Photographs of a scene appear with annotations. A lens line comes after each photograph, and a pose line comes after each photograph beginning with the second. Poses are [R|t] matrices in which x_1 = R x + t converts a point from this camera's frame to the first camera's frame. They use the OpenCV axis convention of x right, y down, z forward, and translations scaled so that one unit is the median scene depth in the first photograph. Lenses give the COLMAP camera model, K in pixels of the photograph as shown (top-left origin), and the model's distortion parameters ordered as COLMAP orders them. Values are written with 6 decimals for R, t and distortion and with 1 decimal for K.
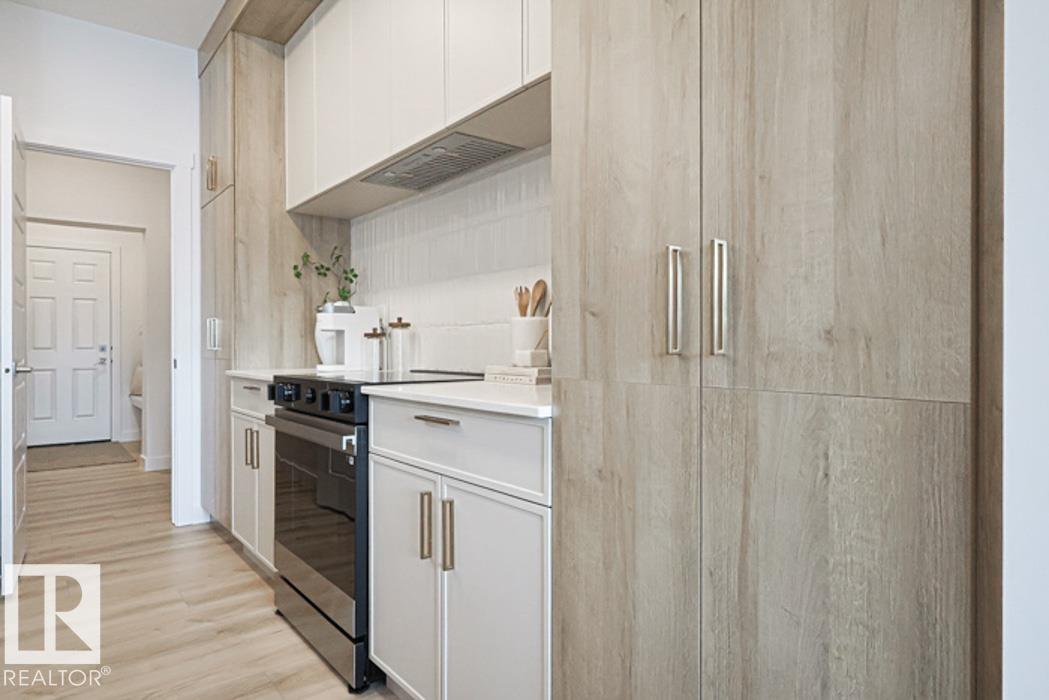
lens RADIAL K [[615.5, 0, 531.3], [0, 615.5, 349.0], [0, 0, 1]] dist [-0.007350, -0.000356]
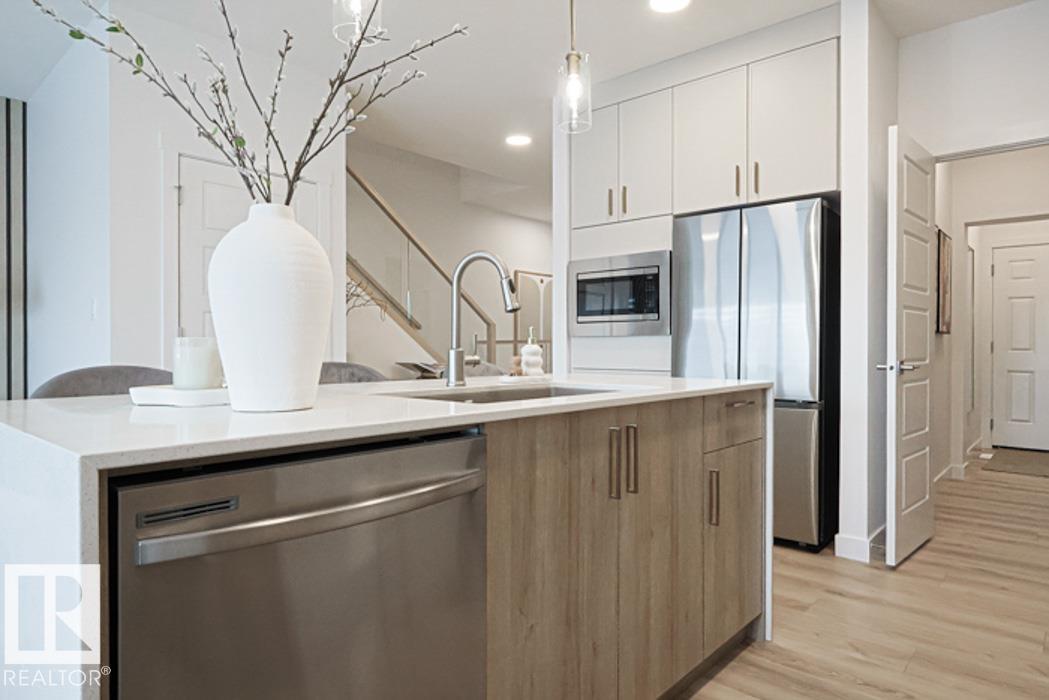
lens RADIAL K [[630.8, 0, 528.6], [0, 630.8, 347.8], [0, 0, 1]] dist [0.014697, 0.001639]
pose [[0.174718, 0.005855, -0.984601, 0.162762], [-0.008875, 0.999951, 0.004372, -0.001193], [0.984579, 0.007975, 0.174761, 0.117392]]
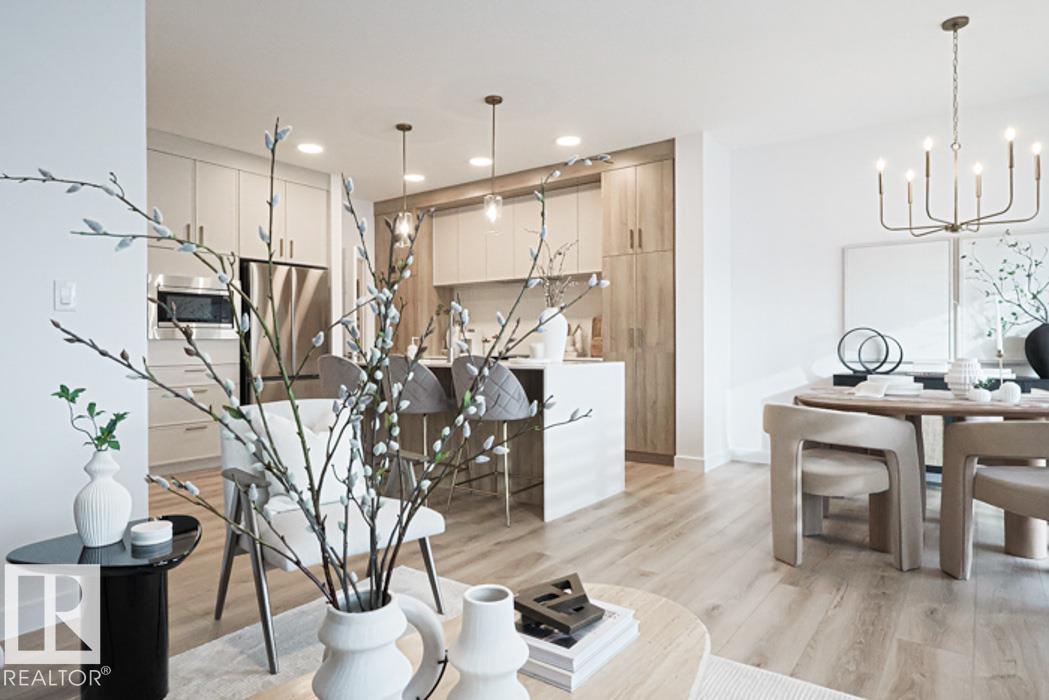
lens RADIAL K [[605.7, 0, 539.6], [0, 605.7, 347.3], [0, 0, 1]] dist [-0.002151, -0.000142]
pose [[0.962462, -0.002699, 0.271404, -0.713496], [0.003344, 0.999993, -0.001916, 0.006896], [-0.271397, 0.002752, 0.962464, -1.407424]]
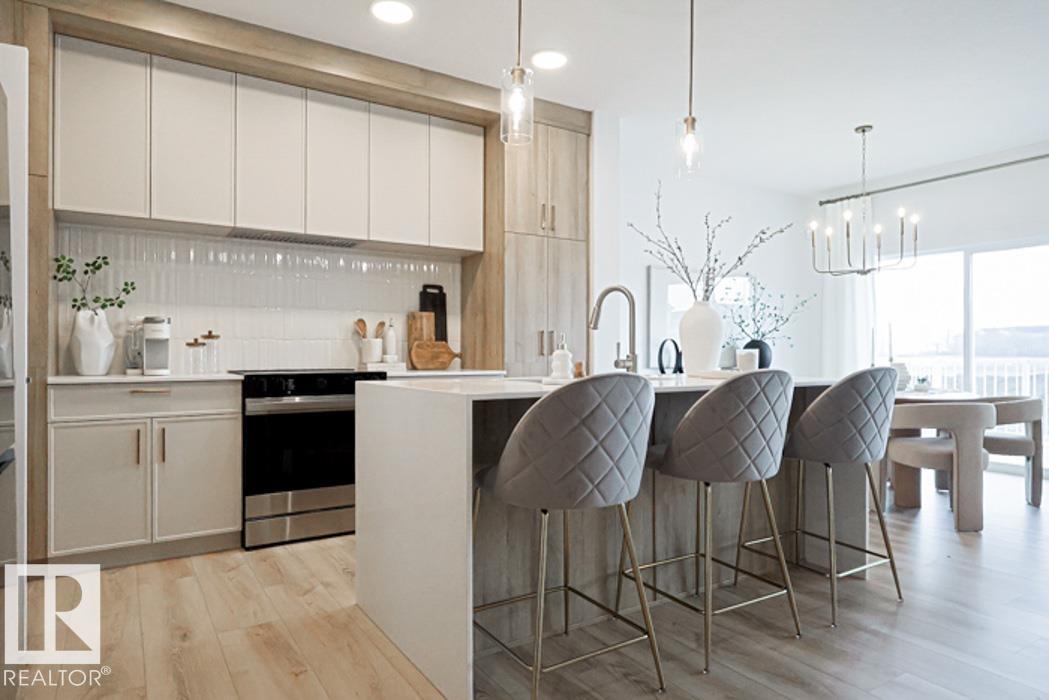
lens RADIAL K [[615.5, 0, 531.3], [0, 615.5, 349.0], [0, 0, 1]] dist [-0.007350, -0.000356]
pose [[0.121907, 0.010196, 0.992489, -1.407818], [0.005000, 0.999928, -0.010887, 0.003724], [-0.992529, 0.006289, 0.121847, 0.185964]]
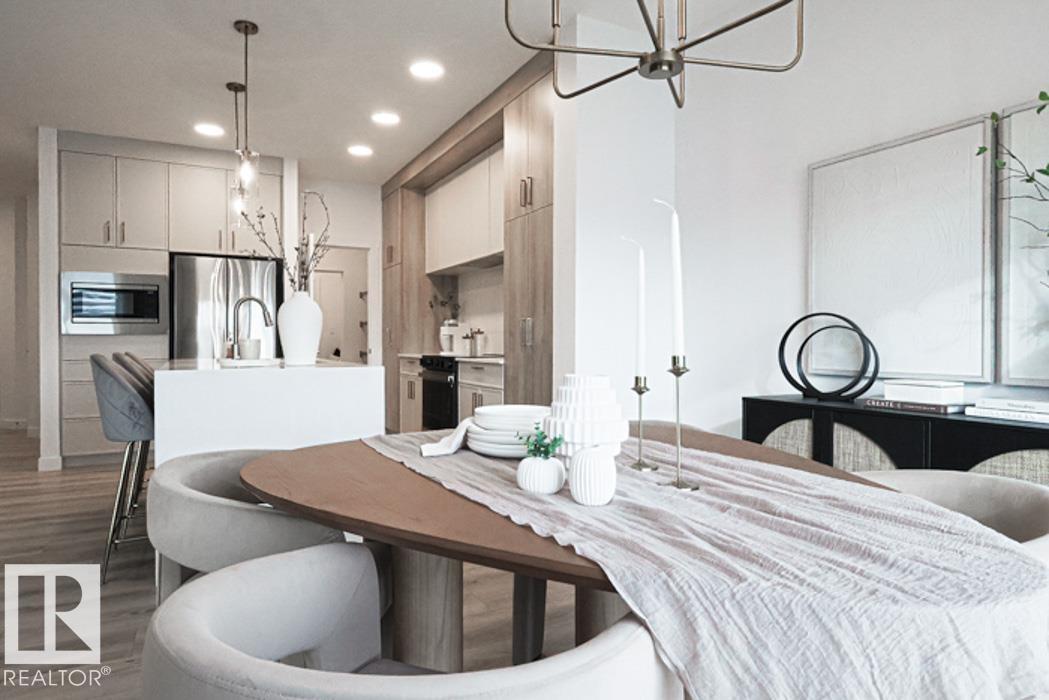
lens RADIAL K [[630.8, 0, 528.6], [0, 630.8, 347.8], [0, 0, 1]] dist [0.014697, 0.001639]
pose [[0.979482, 0.006707, -0.201420, 0.375428], [-0.006172, 0.999976, 0.003286, 0.003716], [0.201437, -0.001975, 0.979499, -1.035776]]
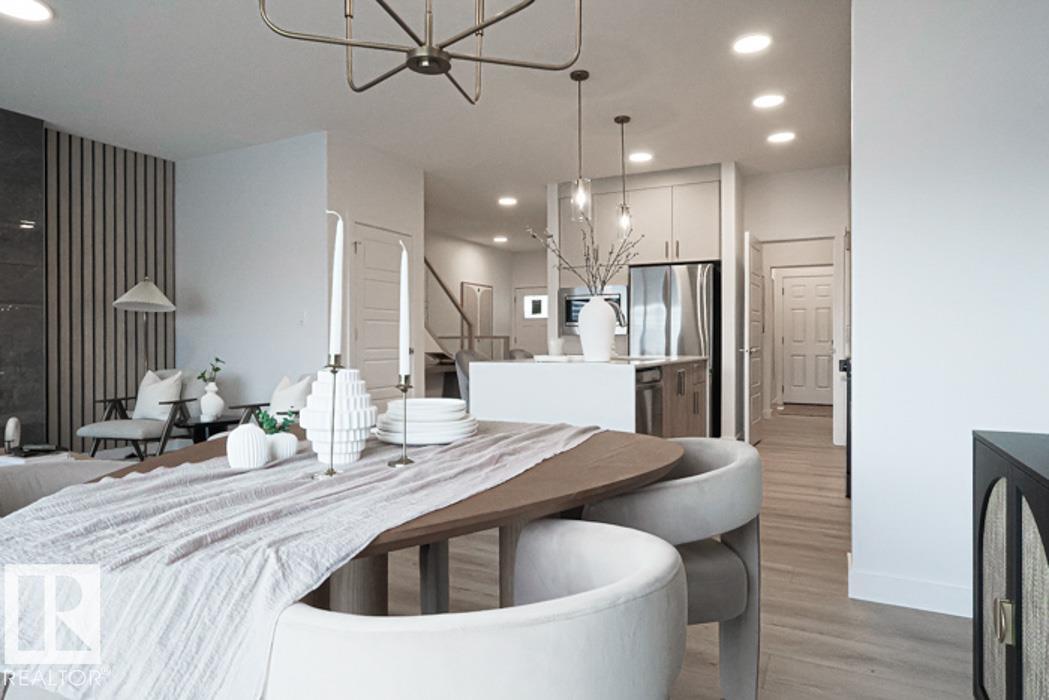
lens RADIAL K [[636.6, 0, 522.0], [0, 636.6, 344.4], [0, 0, 1]] dist [-0.002098, -0.000342]
pose [[0.414363, 0.008661, -0.910070, 0.858644], [-0.006384, 0.999958, 0.006610, -0.000721], [0.910089, 0.003071, 0.414401, -0.669374]]
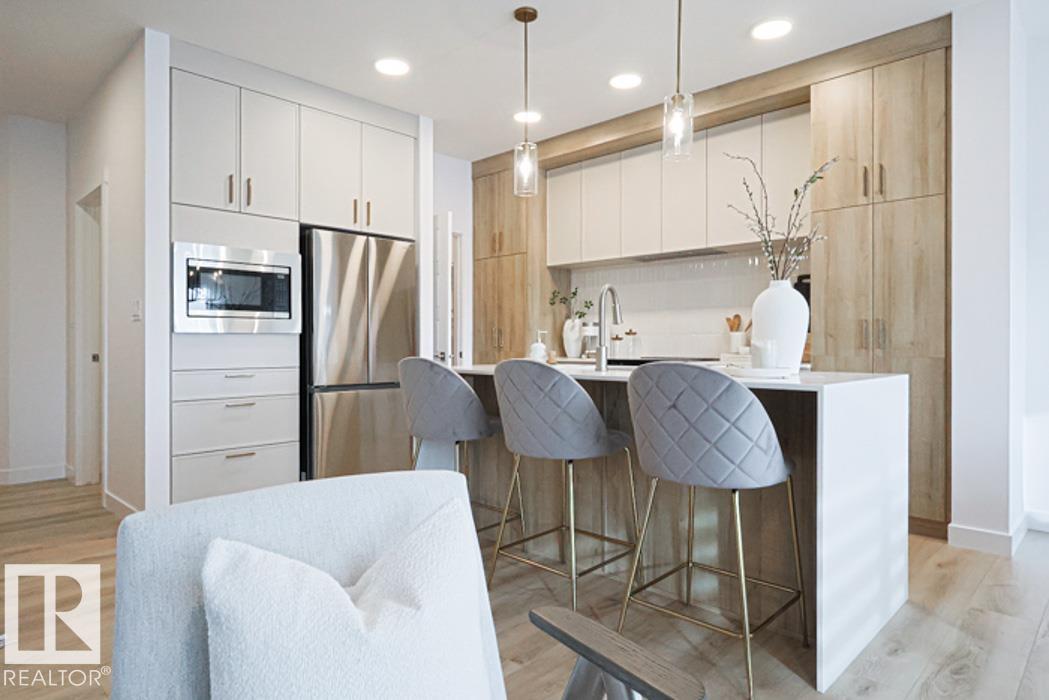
lens RADIAL K [[615.5, 0, 531.3], [0, 615.5, 349.0], [0, 0, 1]] dist [-0.007350, -0.000356]
pose [[0.992339, 0.004340, 0.123467, -0.745653], [-0.004584, 0.999988, 0.001695, 0.005998], [-0.123458, -0.002248, 0.992347, -0.814227]]
